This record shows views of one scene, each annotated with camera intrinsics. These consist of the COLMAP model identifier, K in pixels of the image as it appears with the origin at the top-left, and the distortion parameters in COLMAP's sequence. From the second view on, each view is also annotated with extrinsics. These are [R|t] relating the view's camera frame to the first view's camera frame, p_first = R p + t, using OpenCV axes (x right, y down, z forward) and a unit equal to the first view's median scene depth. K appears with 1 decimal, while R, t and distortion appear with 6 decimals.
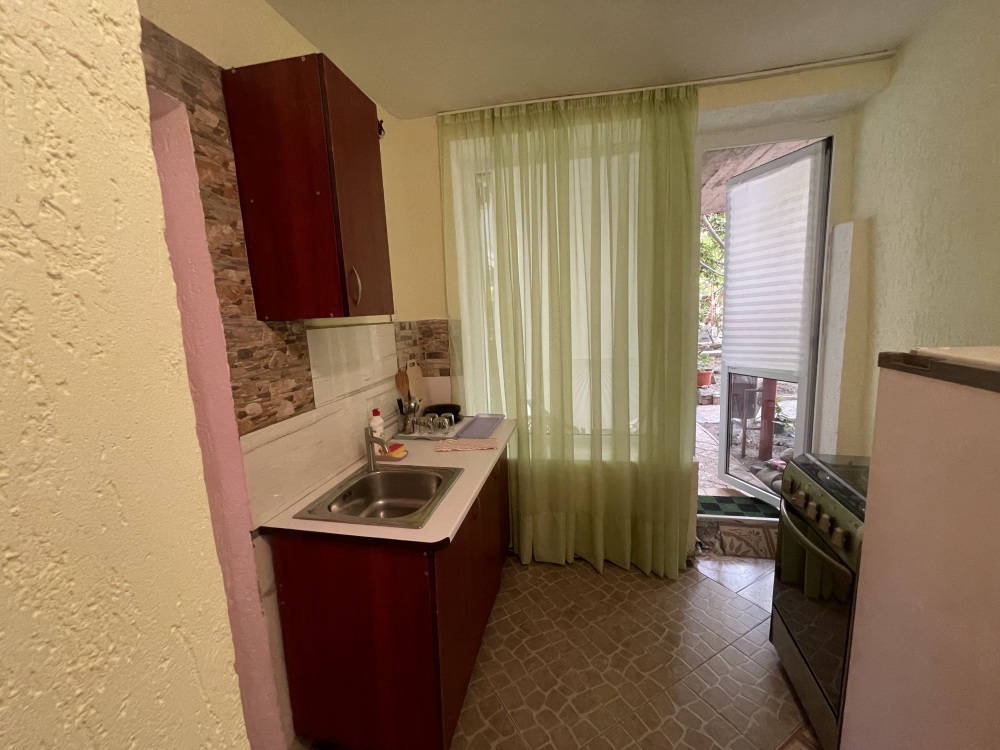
lens RADIAL K [[402.7, 0, 502.5], [0, 402.7, 371.5], [0, 0, 1]] dist [0.000627, 0.000041]
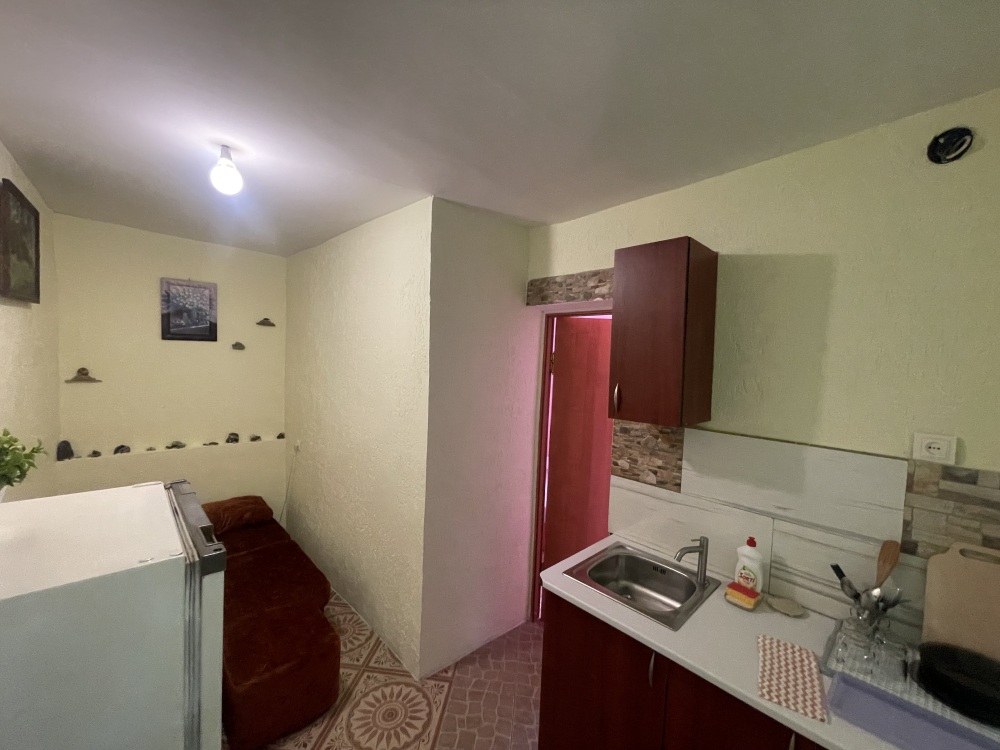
lens RADIAL K [[402.7, 0, 500.1], [0, 402.7, 374.1], [0, 0, 1]] dist [0.000627, 0.000041]
pose [[-0.551159, 0.051168, -0.832830, 0.885138], [-0.144518, 0.977179, 0.155677, -0.395681], [0.821790, 0.206161, -0.531187, 1.227918]]
